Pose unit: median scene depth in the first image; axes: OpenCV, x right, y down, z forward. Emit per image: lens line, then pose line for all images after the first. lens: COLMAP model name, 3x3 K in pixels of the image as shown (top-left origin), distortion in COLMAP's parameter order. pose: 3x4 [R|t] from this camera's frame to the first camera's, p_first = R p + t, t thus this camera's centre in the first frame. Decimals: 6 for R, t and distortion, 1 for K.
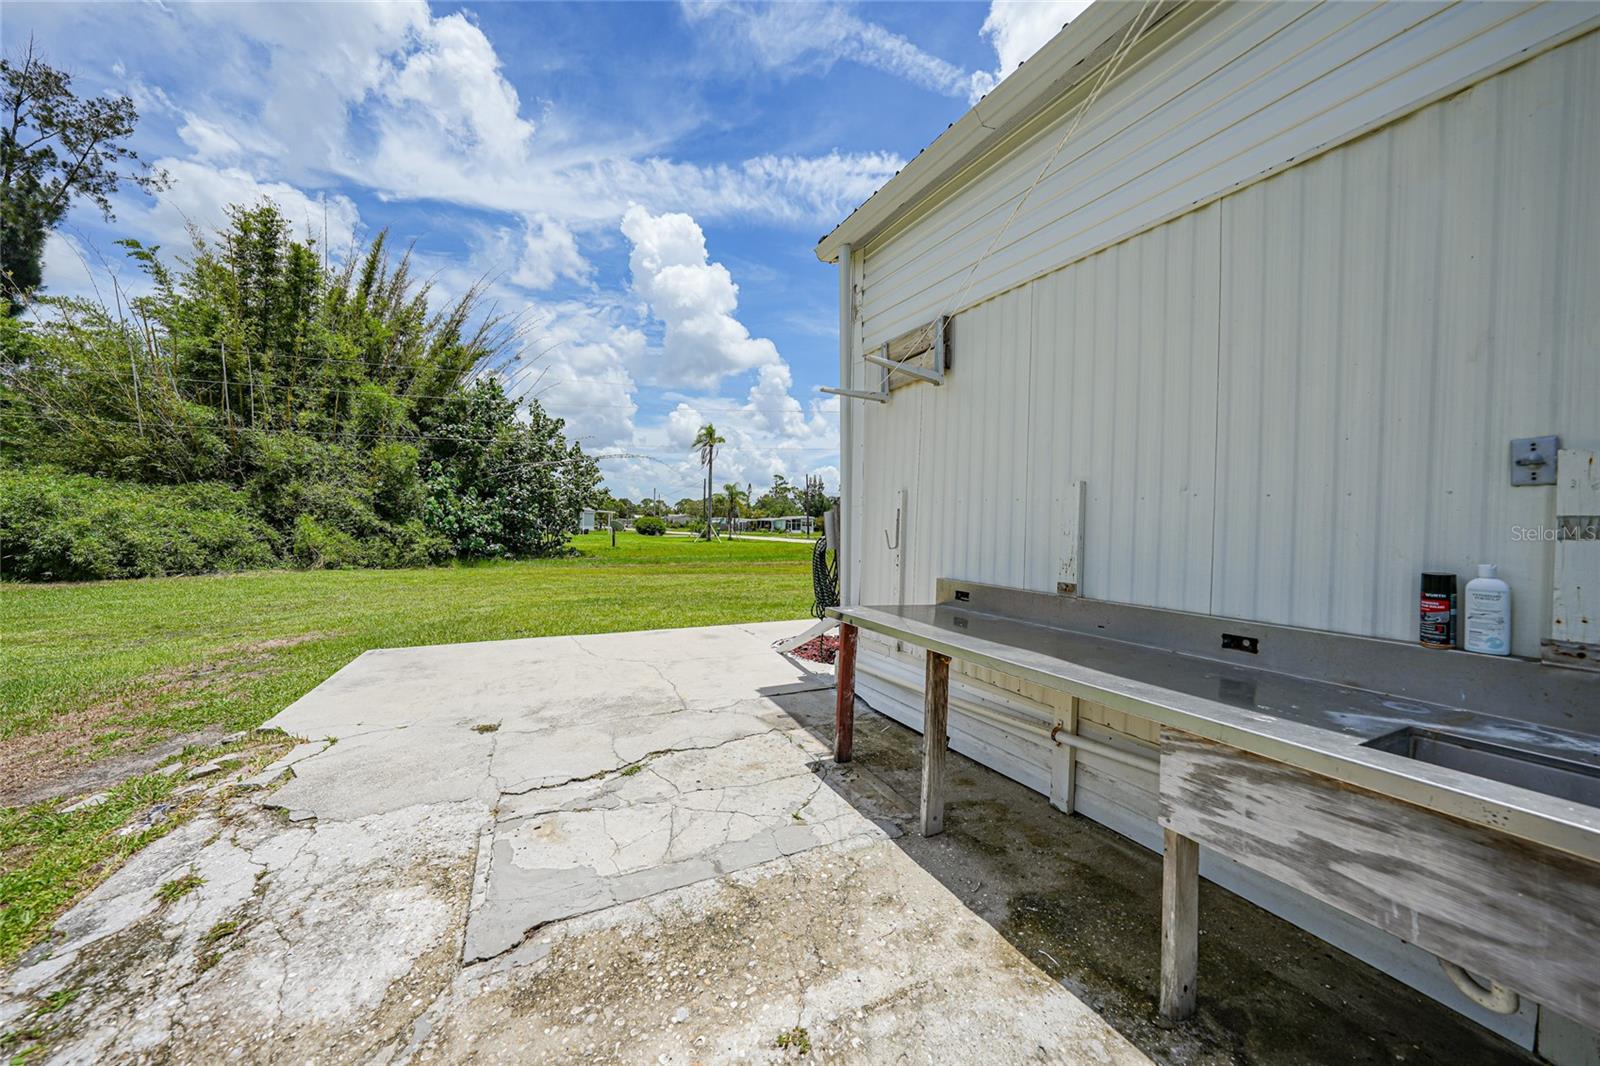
lens RADIAL K [[564.3, 0, 800.6], [0, 564.3, 528.4], [0, 0, 1]] dist [-0.027502, 0.005385]
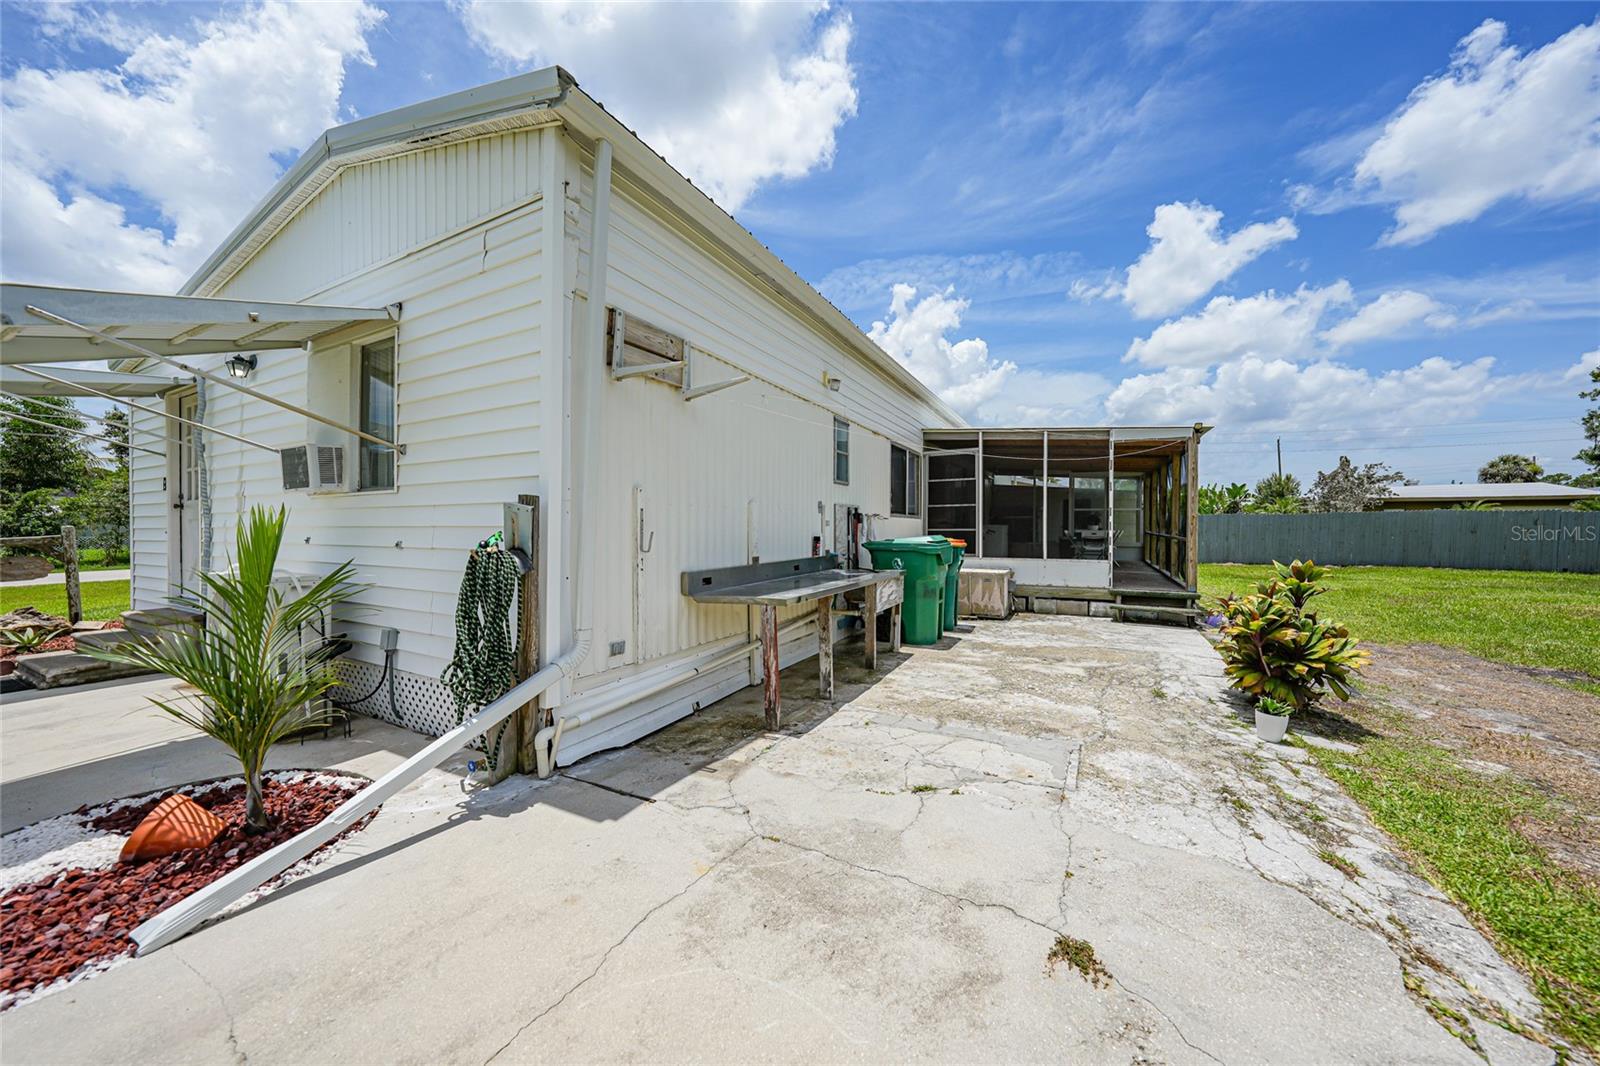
lens RADIAL K [[566.4, 0, 794.1], [0, 566.4, 524.8], [0, 0, 1]] dist [-0.033207, 0.007883]
pose [[-0.581992, -0.019219, 0.812967, -1.223027], [-0.002465, 0.999758, 0.021871, -0.050384], [-0.813190, 0.010725, -0.581899, 2.247990]]
